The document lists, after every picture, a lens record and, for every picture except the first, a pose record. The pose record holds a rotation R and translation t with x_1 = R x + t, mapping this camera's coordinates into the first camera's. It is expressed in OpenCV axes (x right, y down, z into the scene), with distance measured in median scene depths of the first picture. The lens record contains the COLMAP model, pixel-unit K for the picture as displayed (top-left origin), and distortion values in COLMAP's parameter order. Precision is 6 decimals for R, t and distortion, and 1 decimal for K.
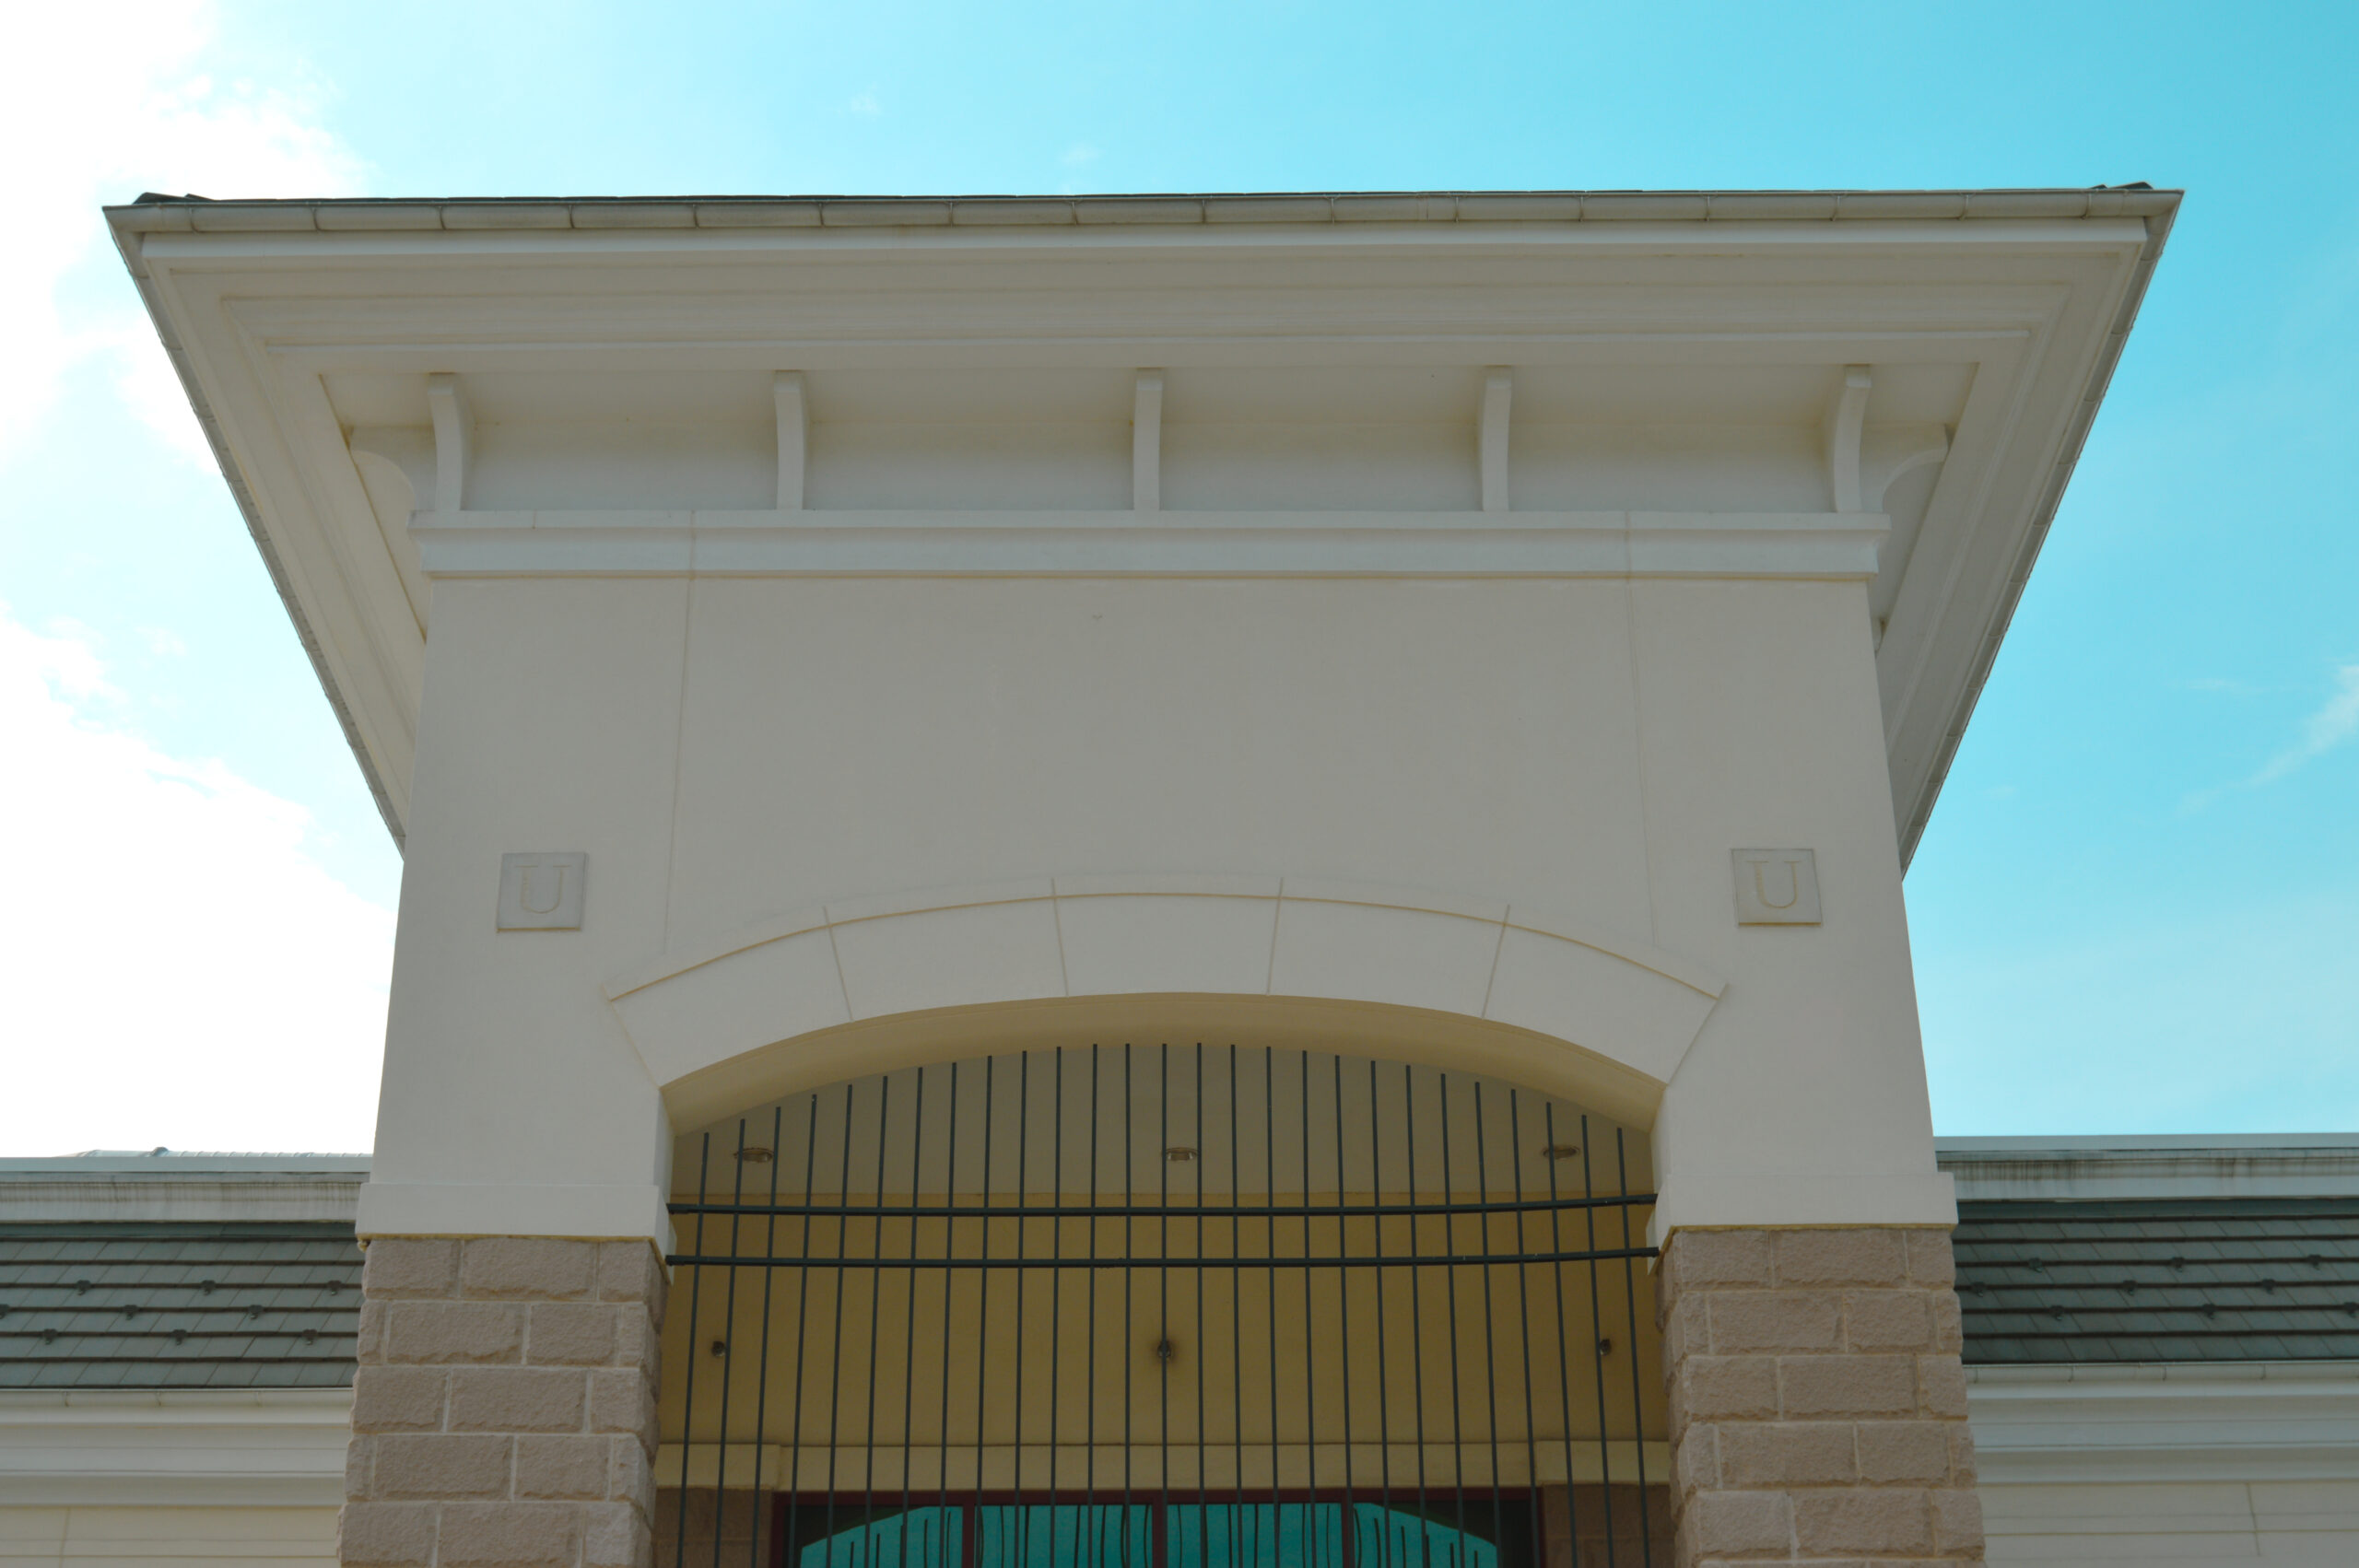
lens RADIAL K [[3397.7, 0, 1184.1], [0, 3397.7, 813.5], [0, 0, 1]] dist [-0.059467, -0.007498]
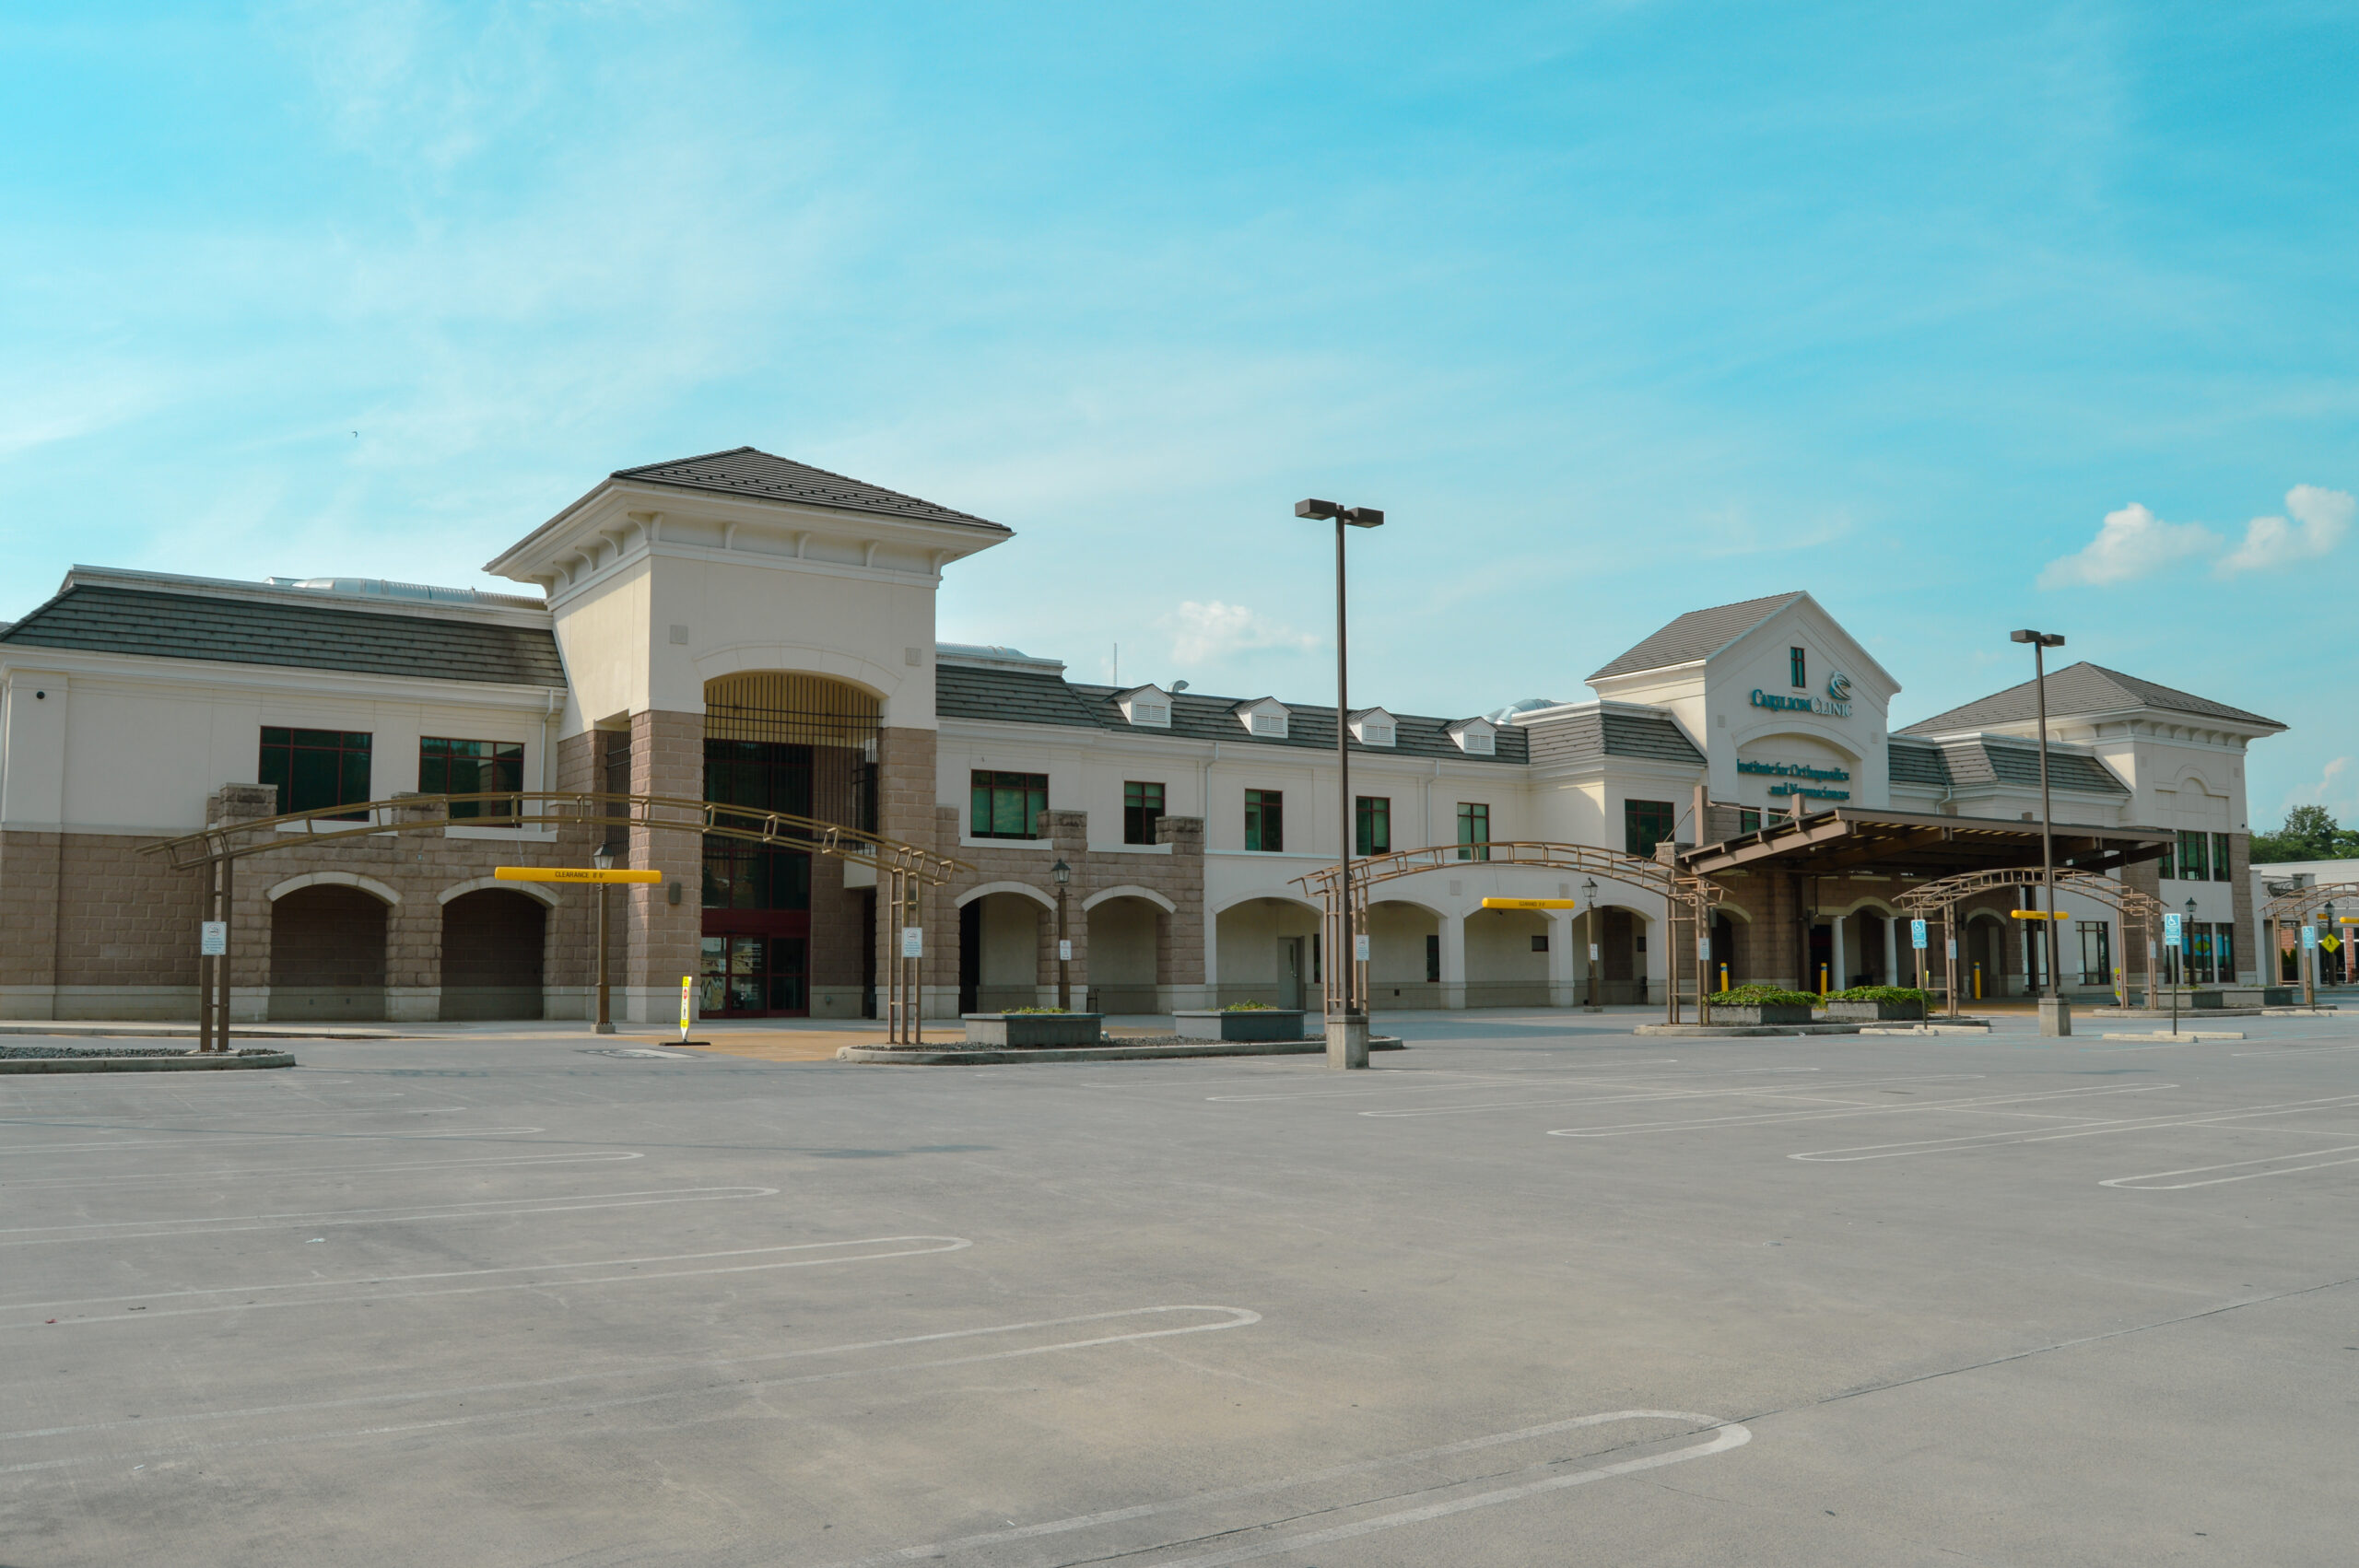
lens RADIAL K [[1945.5, 0, 1179.5], [0, 1945.5, 784.0], [0, 0, 1]] dist [-0.098005, 0.050731]
pose [[0.831896, 0.061466, 0.551518, -1.083541], [-0.256179, 0.924147, 0.283418, -0.727614], [-0.492263, -0.377061, 0.784540, -1.538586]]
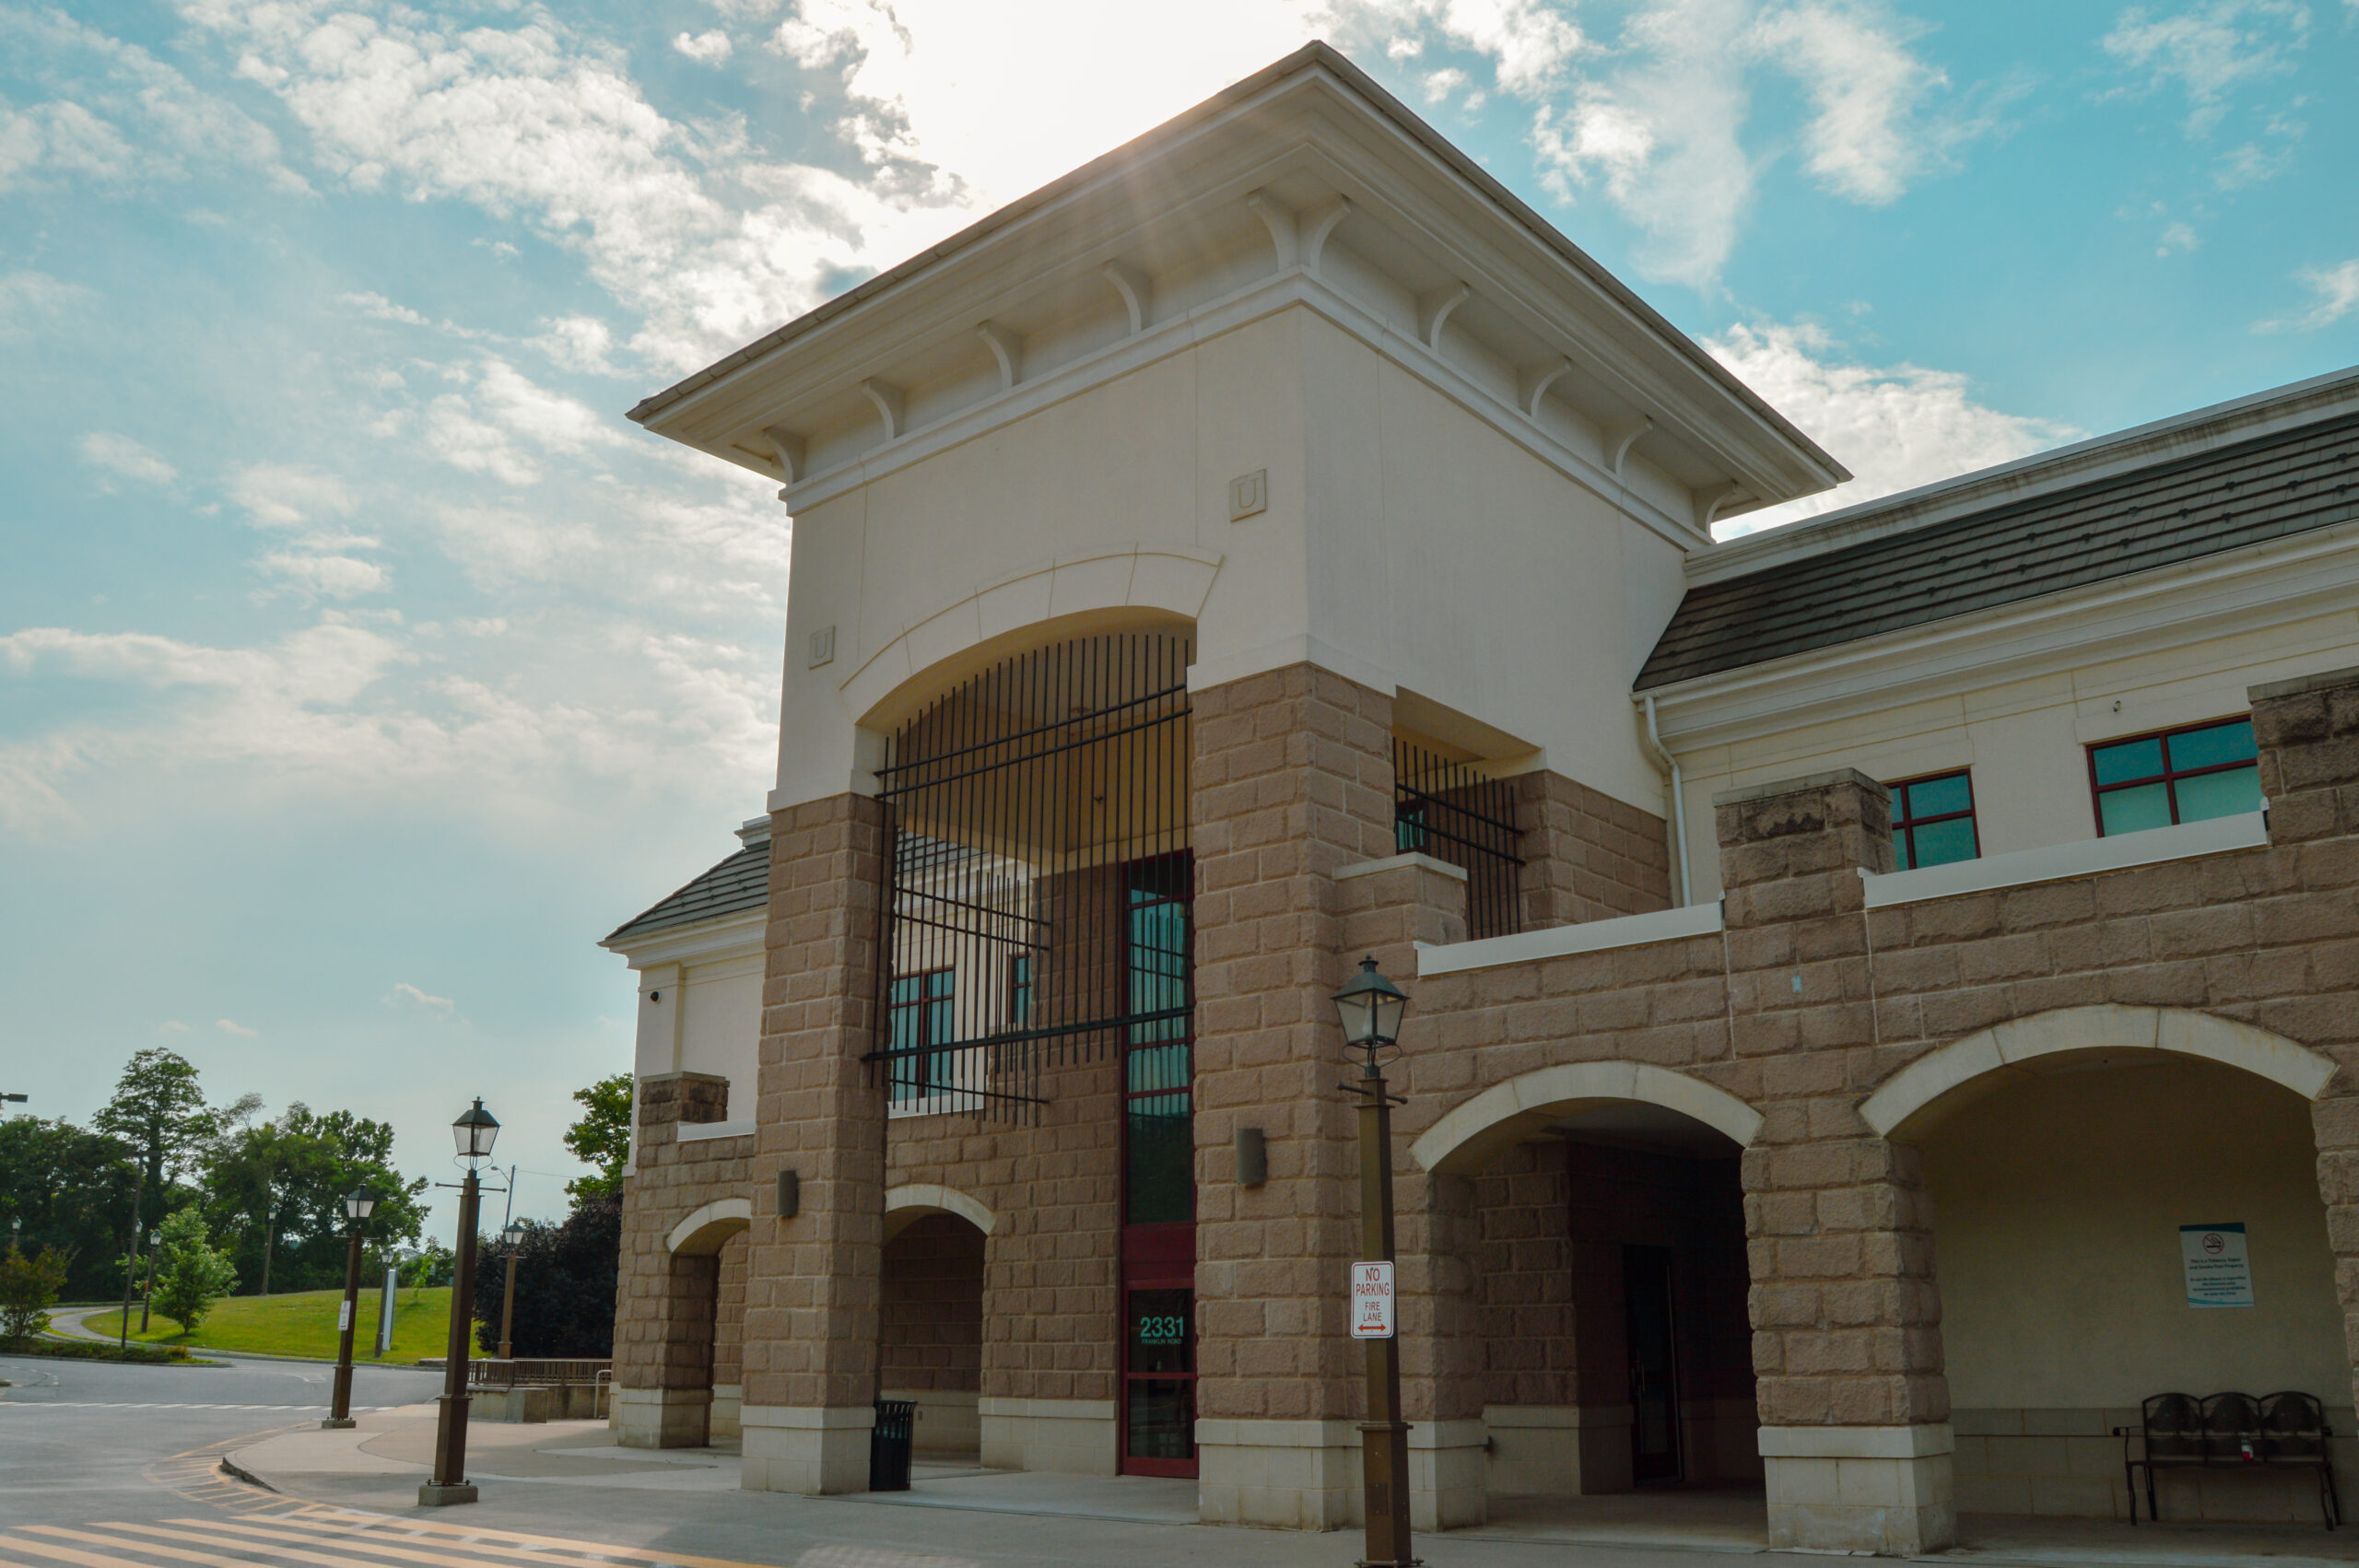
lens RADIAL K [[1945.5, 0, 1179.5], [0, 1945.5, 784.0], [0, 0, 1]] dist [-0.098005, 0.050731]
pose [[0.751607, -0.178927, -0.634880, 0.804894], [0.298869, 0.950414, 0.085966, 0.070292], [0.588017, -0.254358, 0.767814, 0.118632]]
